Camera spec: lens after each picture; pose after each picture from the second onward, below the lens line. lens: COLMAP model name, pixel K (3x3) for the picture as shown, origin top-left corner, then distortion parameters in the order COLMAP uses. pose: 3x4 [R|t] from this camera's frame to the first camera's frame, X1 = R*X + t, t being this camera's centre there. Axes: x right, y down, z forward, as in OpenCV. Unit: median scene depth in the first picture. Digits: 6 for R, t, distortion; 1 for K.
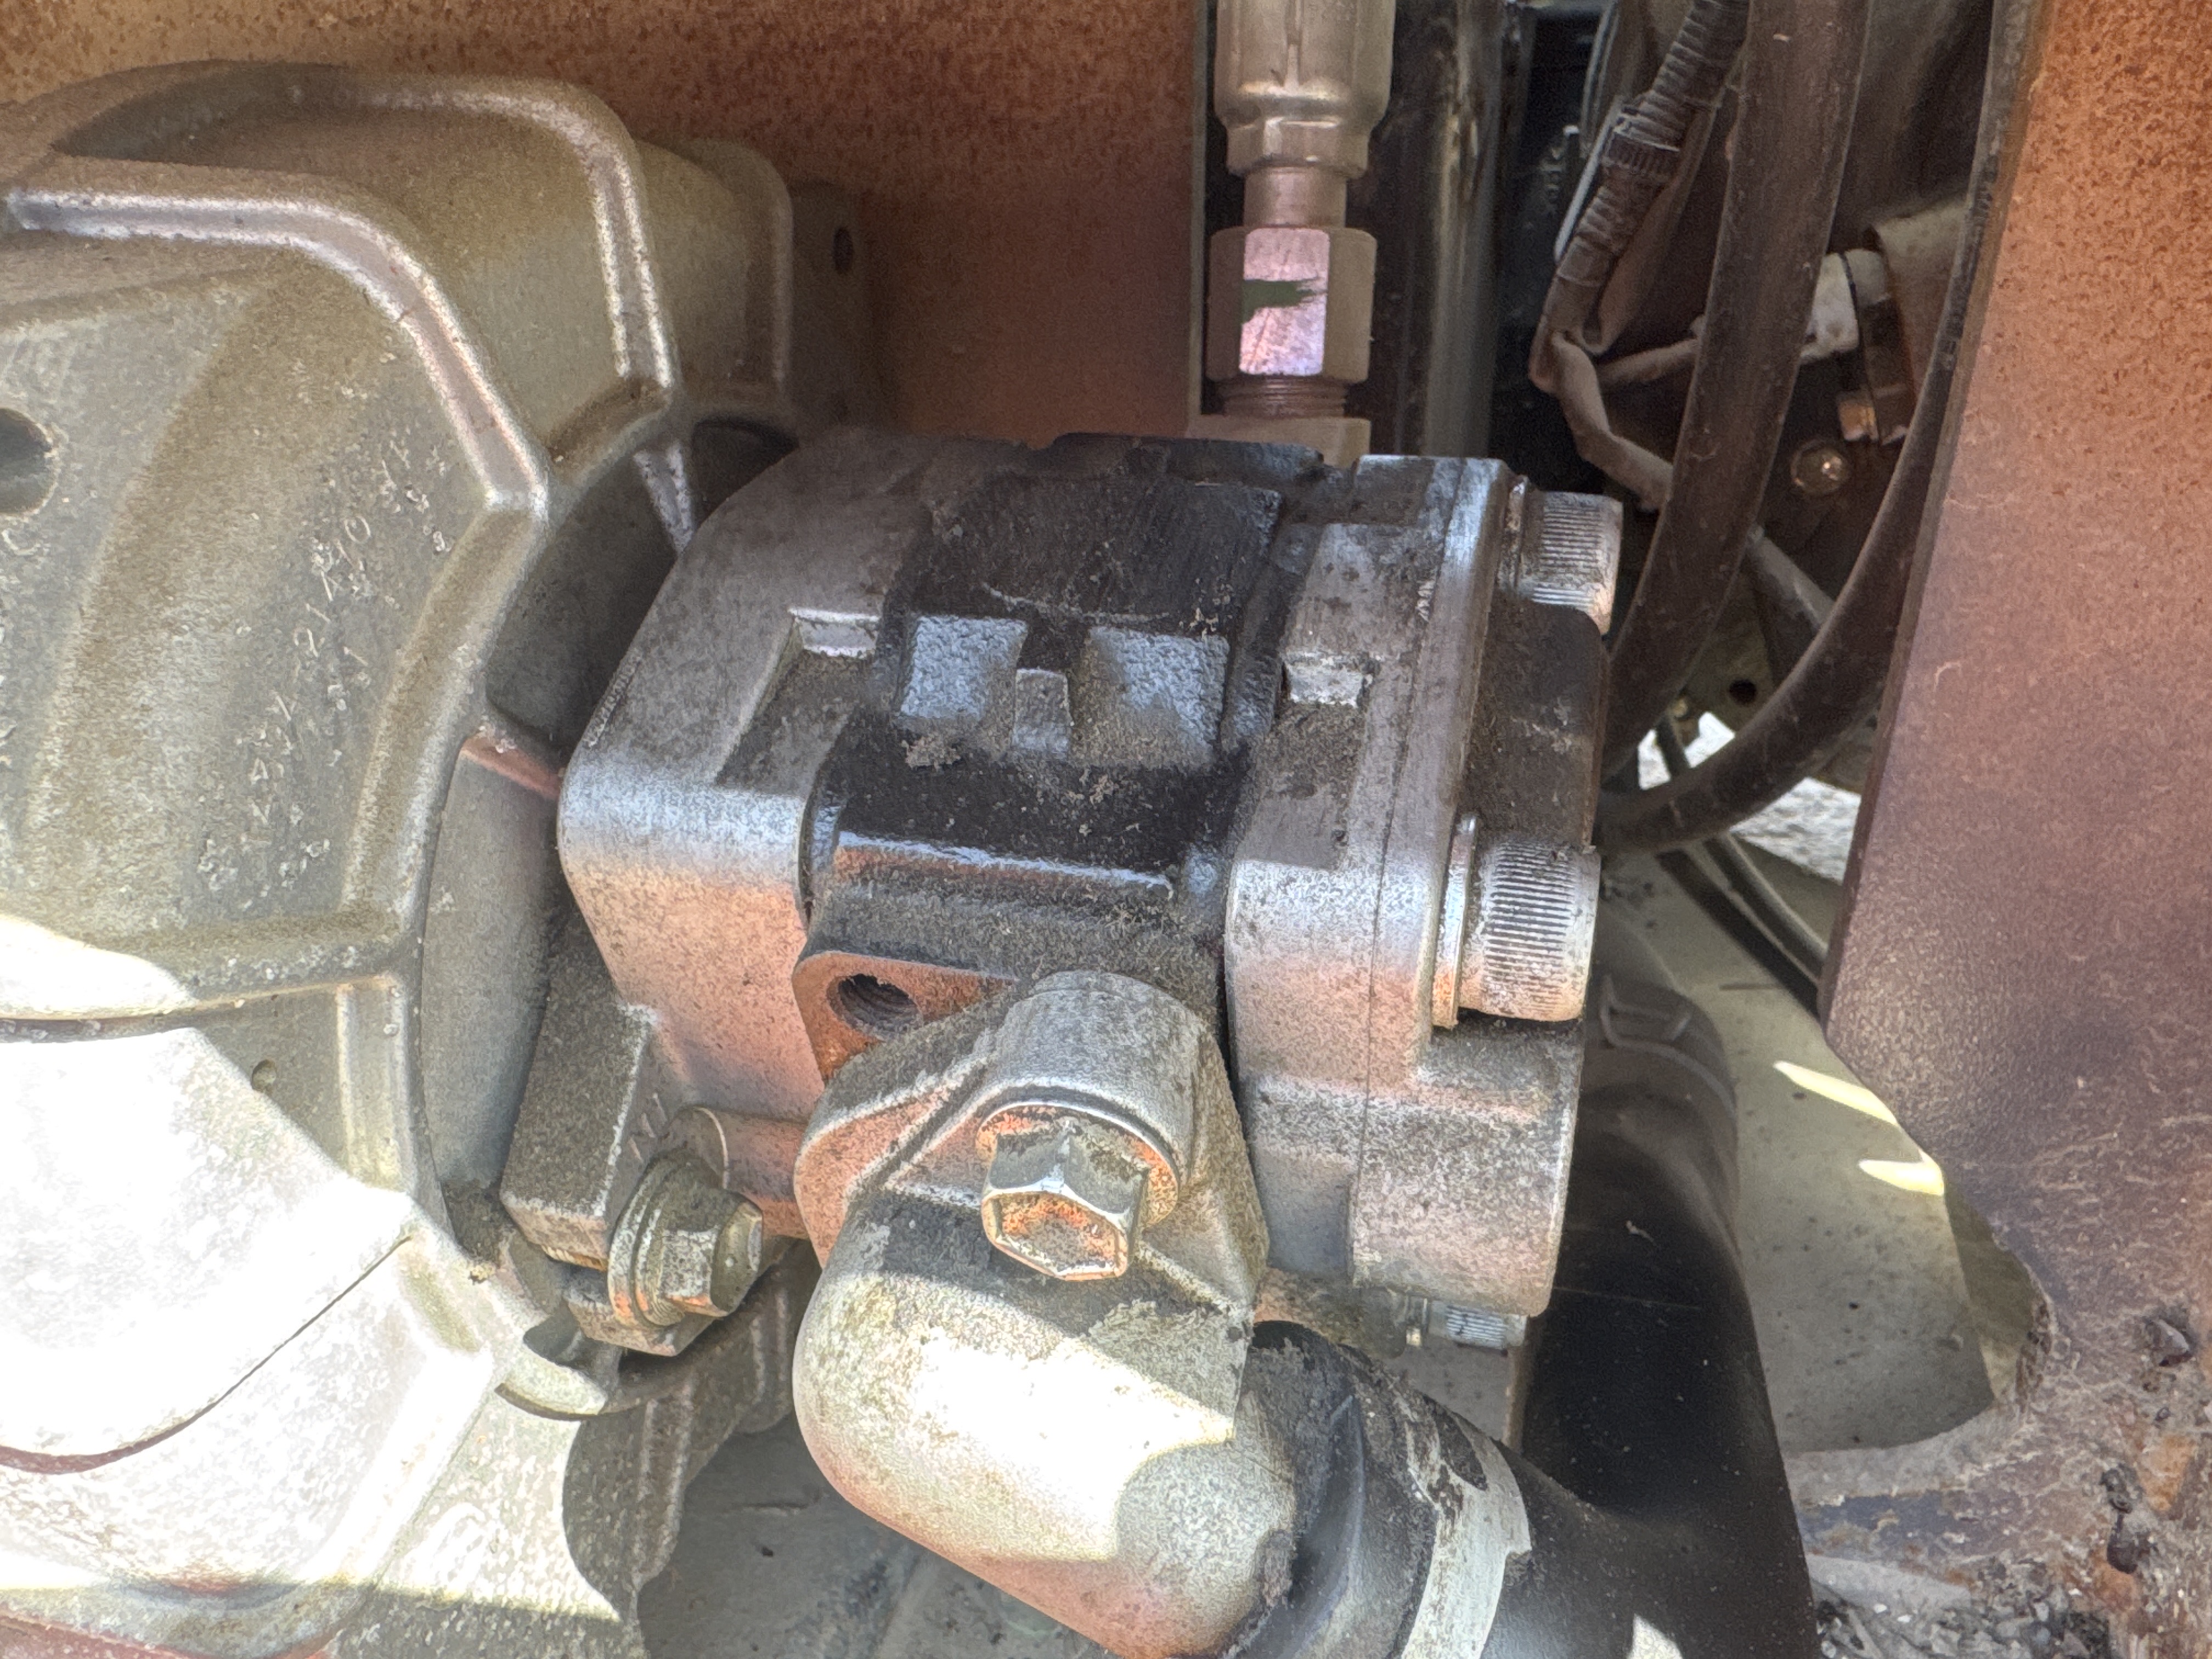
lens RADIAL K [[1572.4, 0, 1106.0], [0, 1572.4, 829.5], [0, 0, 1]] dist [-0.007949, -0.000345]
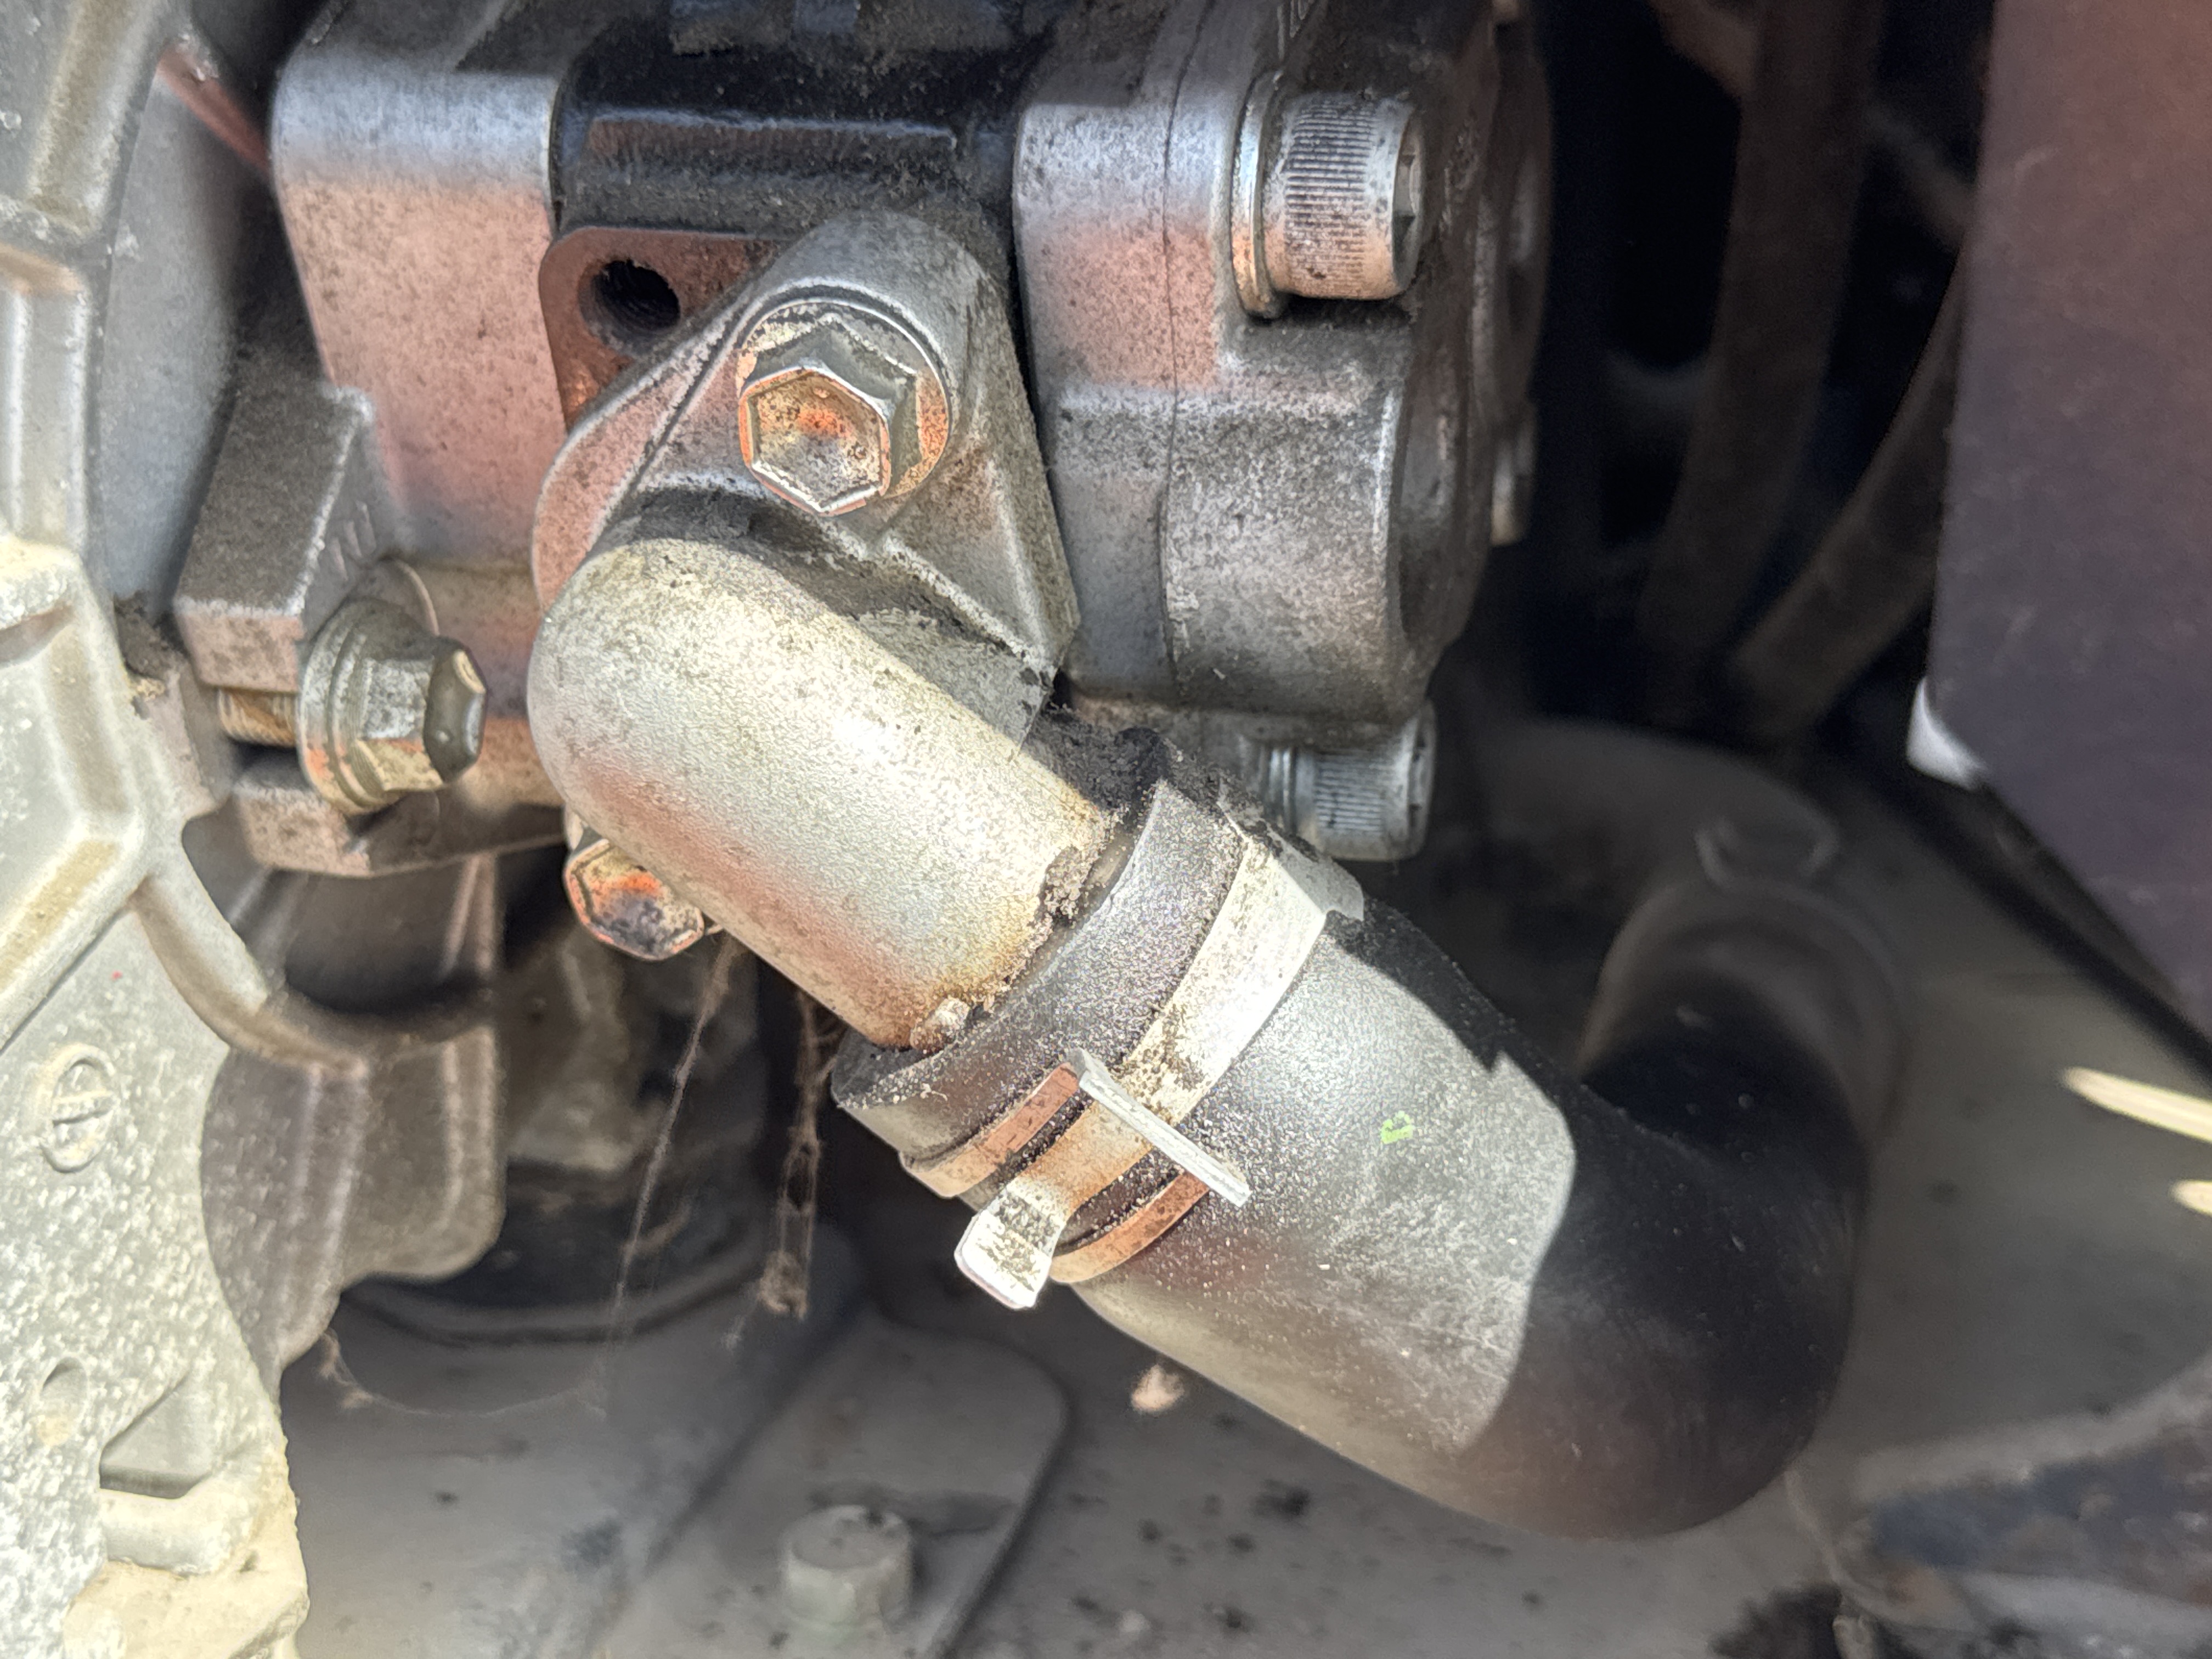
lens RADIAL K [[3023.5, 0, 1106.0], [0, 3023.5, 829.5], [0, 0, 1]] dist [0.177006, -0.549311]
pose [[0.999924, 0.012043, 0.002523, 0.125809], [-0.011670, 0.993198, -0.115849, 0.623038], [-0.003901, 0.115810, 0.993264, -0.706456]]
